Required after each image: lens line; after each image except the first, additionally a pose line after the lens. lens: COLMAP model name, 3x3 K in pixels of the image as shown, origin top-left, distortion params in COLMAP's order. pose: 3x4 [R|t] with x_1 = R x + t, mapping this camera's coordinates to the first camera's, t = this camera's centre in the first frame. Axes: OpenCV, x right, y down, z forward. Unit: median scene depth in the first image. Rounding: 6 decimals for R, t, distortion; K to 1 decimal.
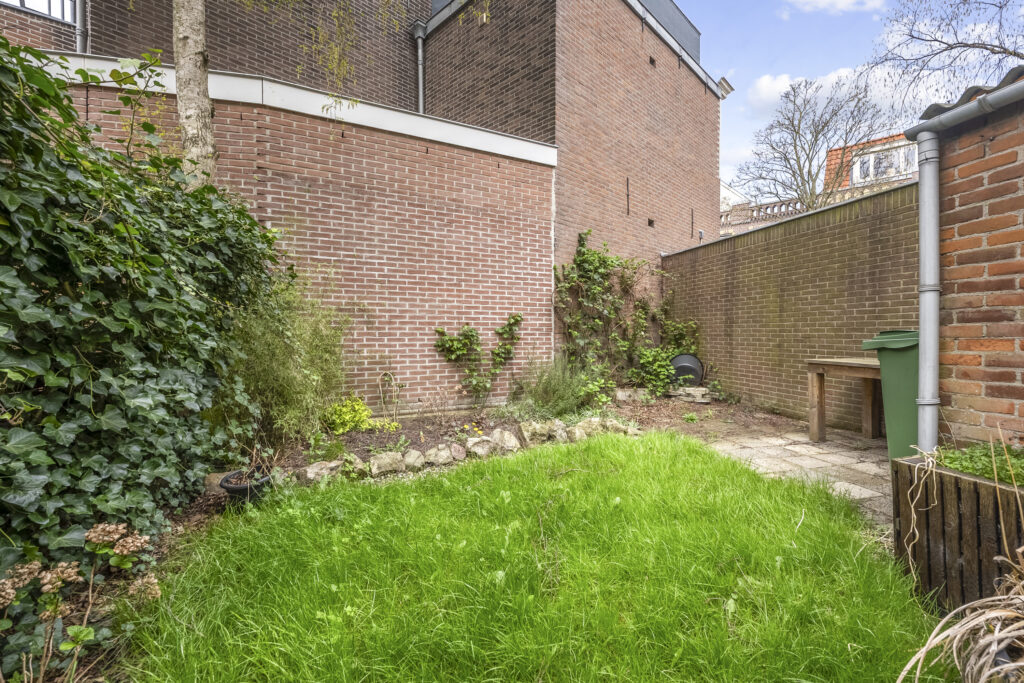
lens RADIAL K [[453.6, 0, 513.7], [0, 453.6, 335.1], [0, 0, 1]] dist [-0.012453, 0.001012]
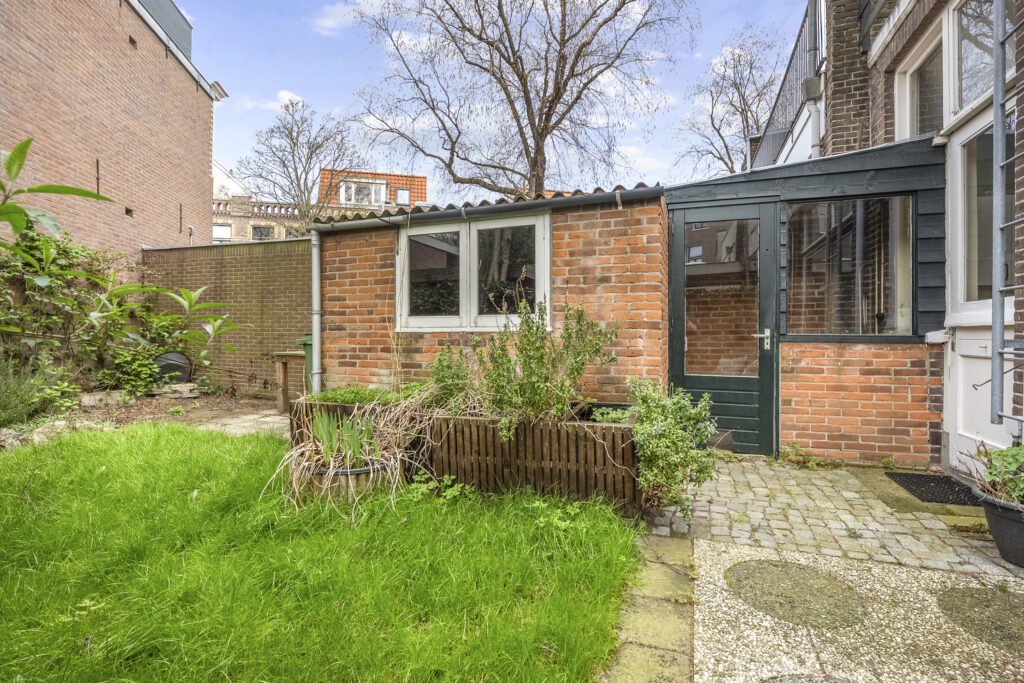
lens RADIAL K [[453.6, 0, 513.7], [0, 453.6, 335.1], [0, 0, 1]] dist [-0.012453, 0.001012]
pose [[0.534464, -0.004270, 0.845181, -0.063279], [-0.003953, 0.999964, 0.007552, -0.006419], [-0.845182, -0.007377, 0.534428, -0.186106]]
